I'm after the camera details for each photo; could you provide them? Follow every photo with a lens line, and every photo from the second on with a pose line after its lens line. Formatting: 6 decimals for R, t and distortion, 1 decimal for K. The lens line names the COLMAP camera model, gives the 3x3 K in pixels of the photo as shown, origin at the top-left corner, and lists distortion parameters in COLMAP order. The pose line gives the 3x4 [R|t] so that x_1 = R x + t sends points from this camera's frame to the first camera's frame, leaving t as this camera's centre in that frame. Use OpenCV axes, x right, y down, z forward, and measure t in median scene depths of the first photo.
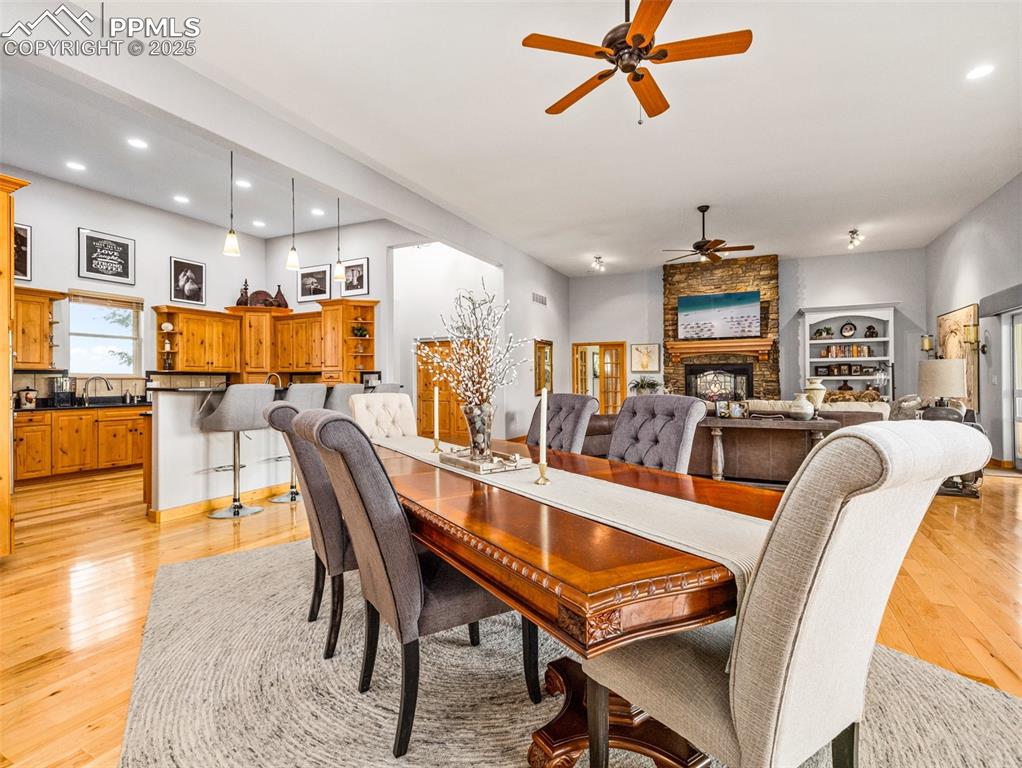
lens RADIAL K [[485.1, 0, 511.8], [0, 485.1, 380.1], [0, 0, 1]] dist [-0.001264, 0.000564]
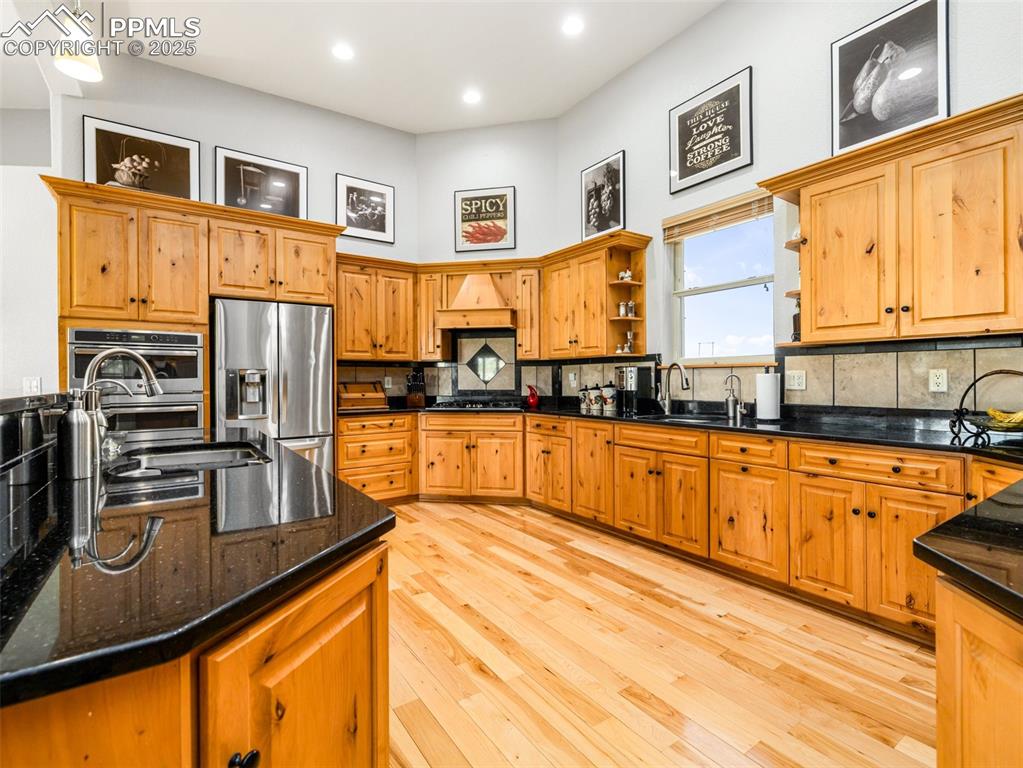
lens RADIAL K [[485.6, 0, 511.1], [0, 485.6, 381.5], [0, 0, 1]] dist [-0.001264, 0.000564]
pose [[-0.485829, 0.003779, -0.874046, -0.276199], [0.003197, 0.999992, 0.002546, 0.010003], [0.874048, -0.001557, -0.485837, 1.078353]]
